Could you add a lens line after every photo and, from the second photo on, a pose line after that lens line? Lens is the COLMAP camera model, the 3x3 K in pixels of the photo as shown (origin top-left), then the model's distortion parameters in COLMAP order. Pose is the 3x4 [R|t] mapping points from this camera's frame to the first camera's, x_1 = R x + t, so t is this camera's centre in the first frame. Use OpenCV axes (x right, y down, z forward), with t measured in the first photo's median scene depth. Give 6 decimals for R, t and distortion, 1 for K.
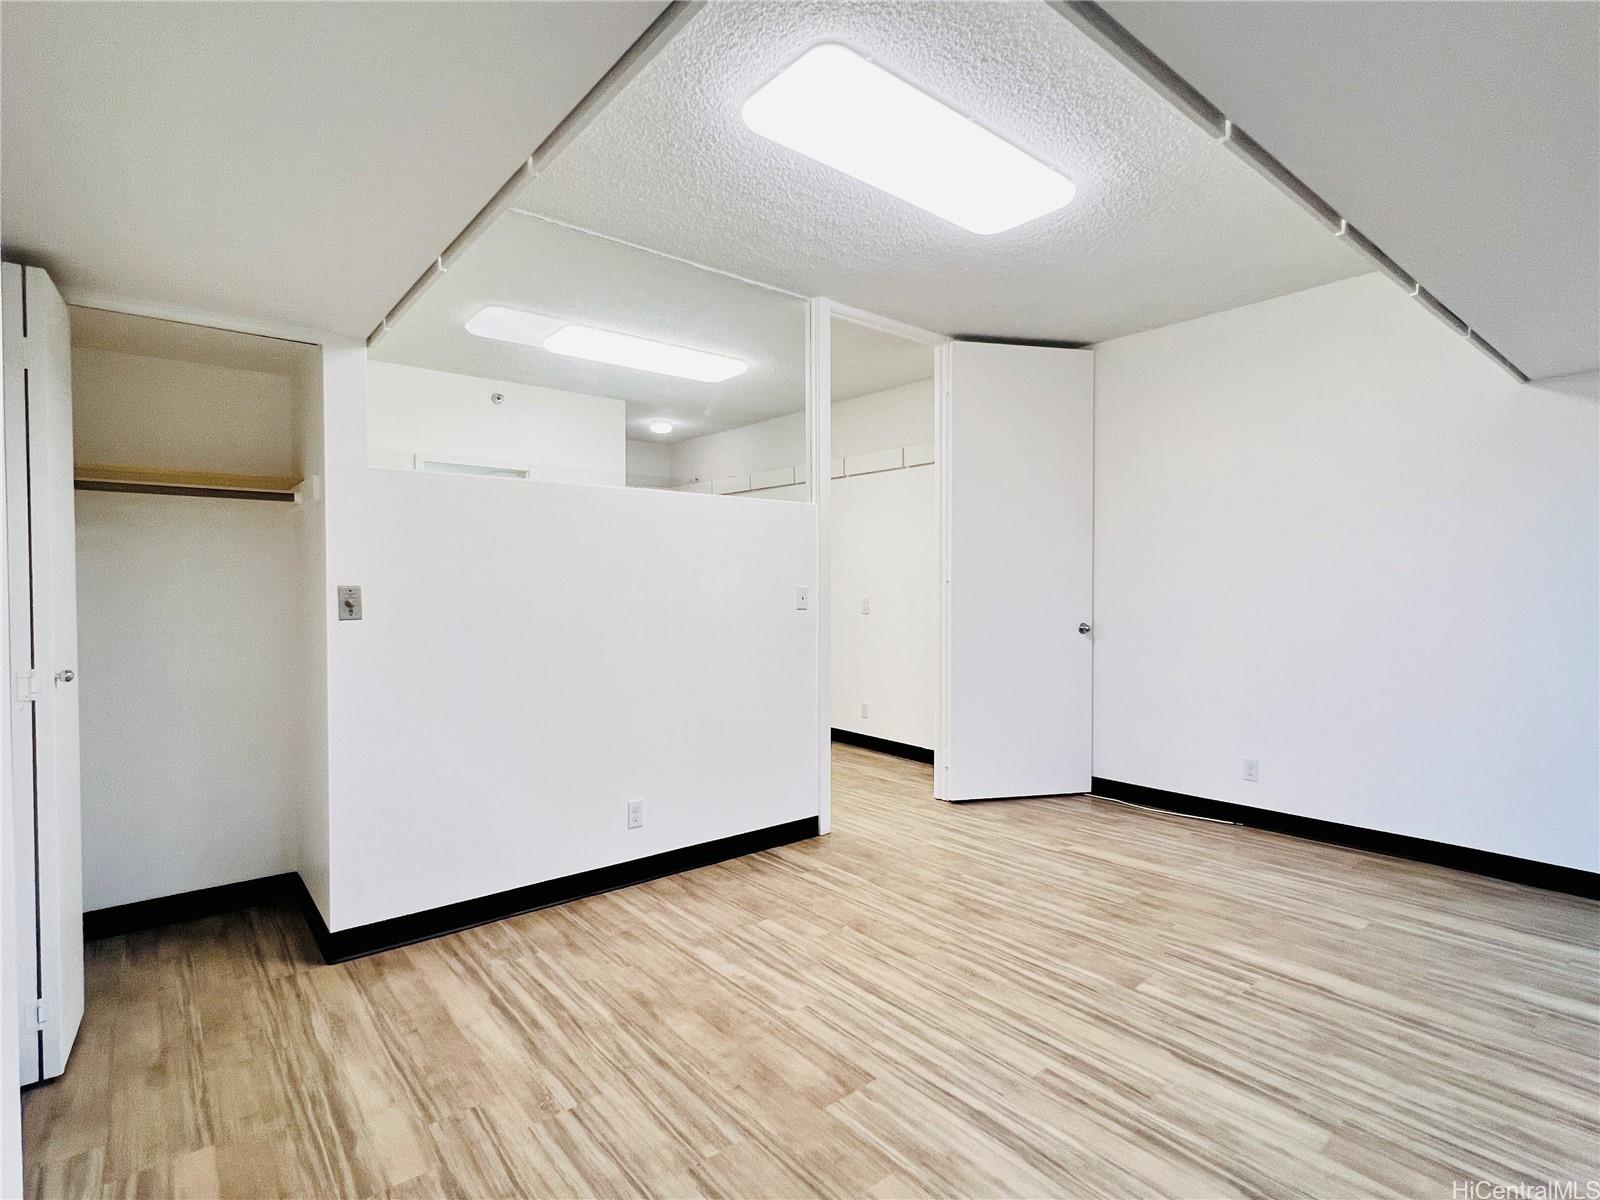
lens RADIAL K [[788.6, 0, 792.0], [0, 788.6, 607.4], [0, 0, 1]] dist [-0.006236, 0.002236]
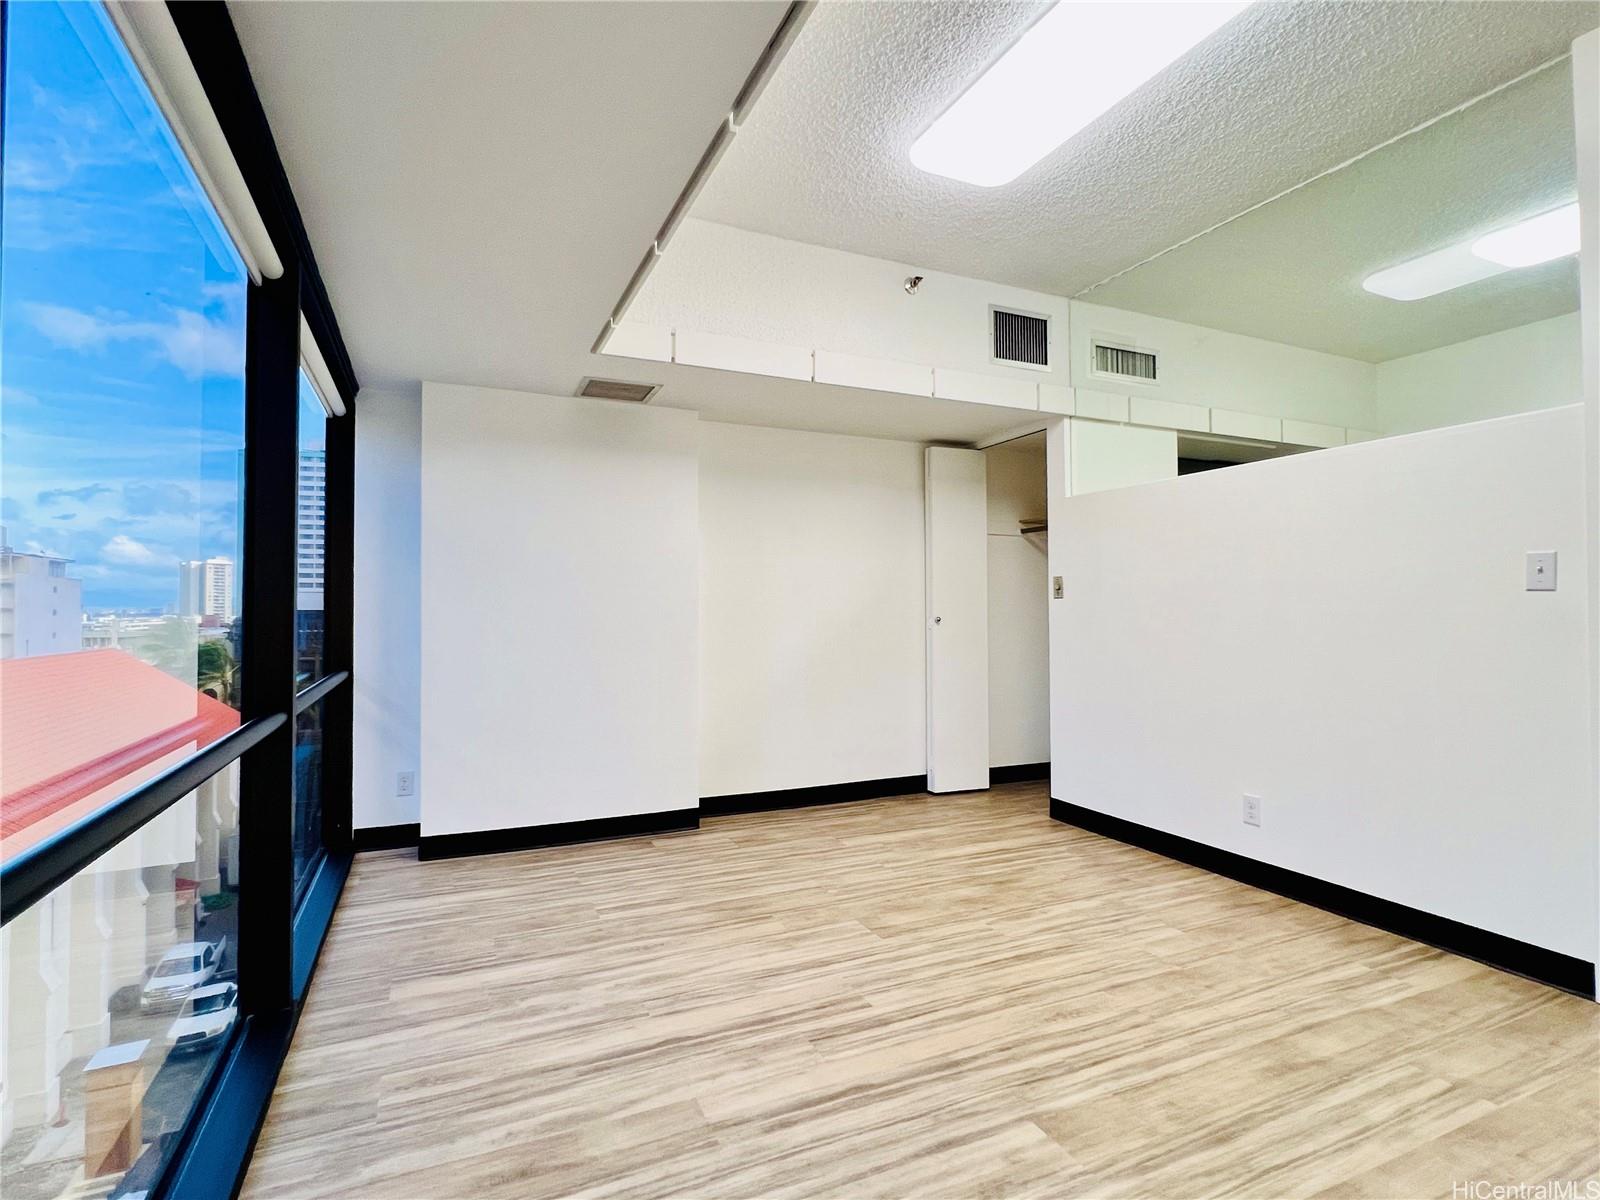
lens RADIAL K [[788.6, 0, 808.0], [0, 788.6, 606.2], [0, 0, 1]] dist [-0.006236, 0.002236]
pose [[-0.245735, -0.004230, -0.969328, 1.138949], [-0.022400, 0.999748, 0.001316, 0.042220], [0.969078, 0.022037, -0.245768, 0.967766]]
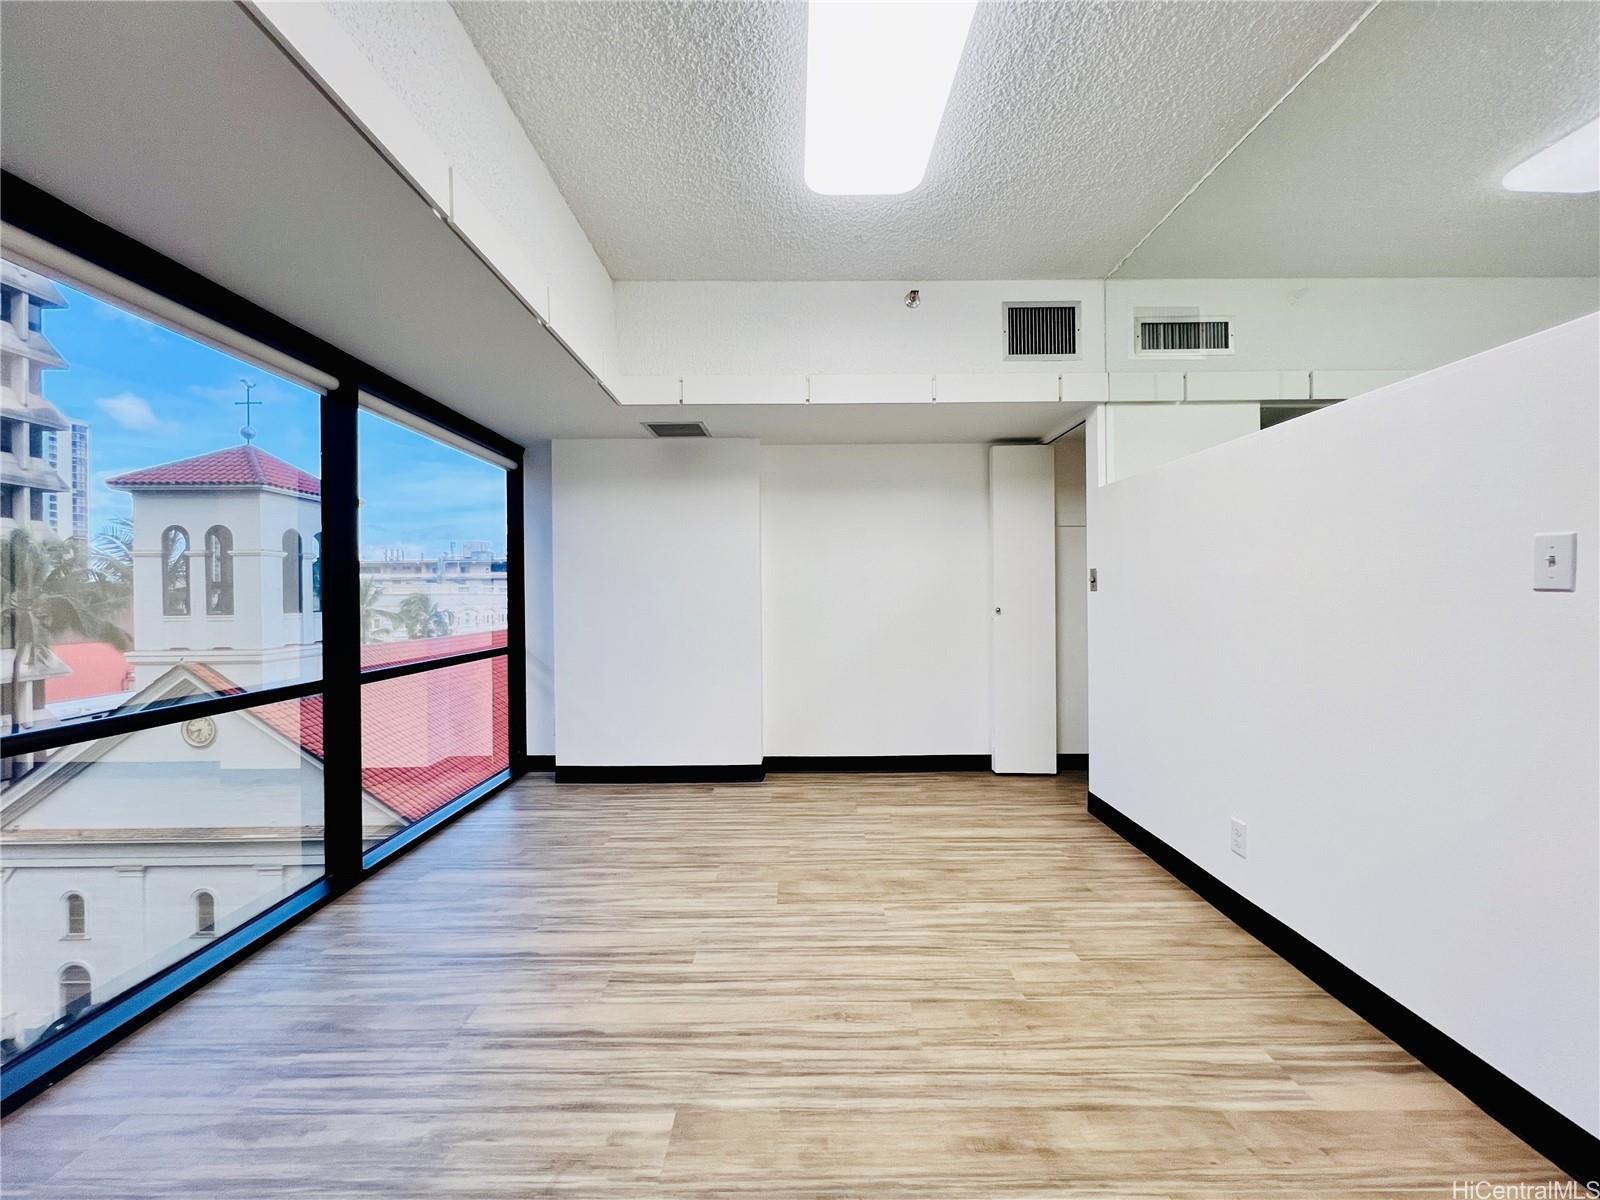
lens RADIAL K [[644.9, 0, 807.9], [0, 644.9, 593.4], [0, 0, 1]] dist [0.004696, -0.001877]
pose [[-0.622416, 0.006503, -0.782660, 0.811142], [-0.012088, 0.999766, 0.017920, 0.006078], [0.782593, 0.020615, -0.622192, 1.441073]]
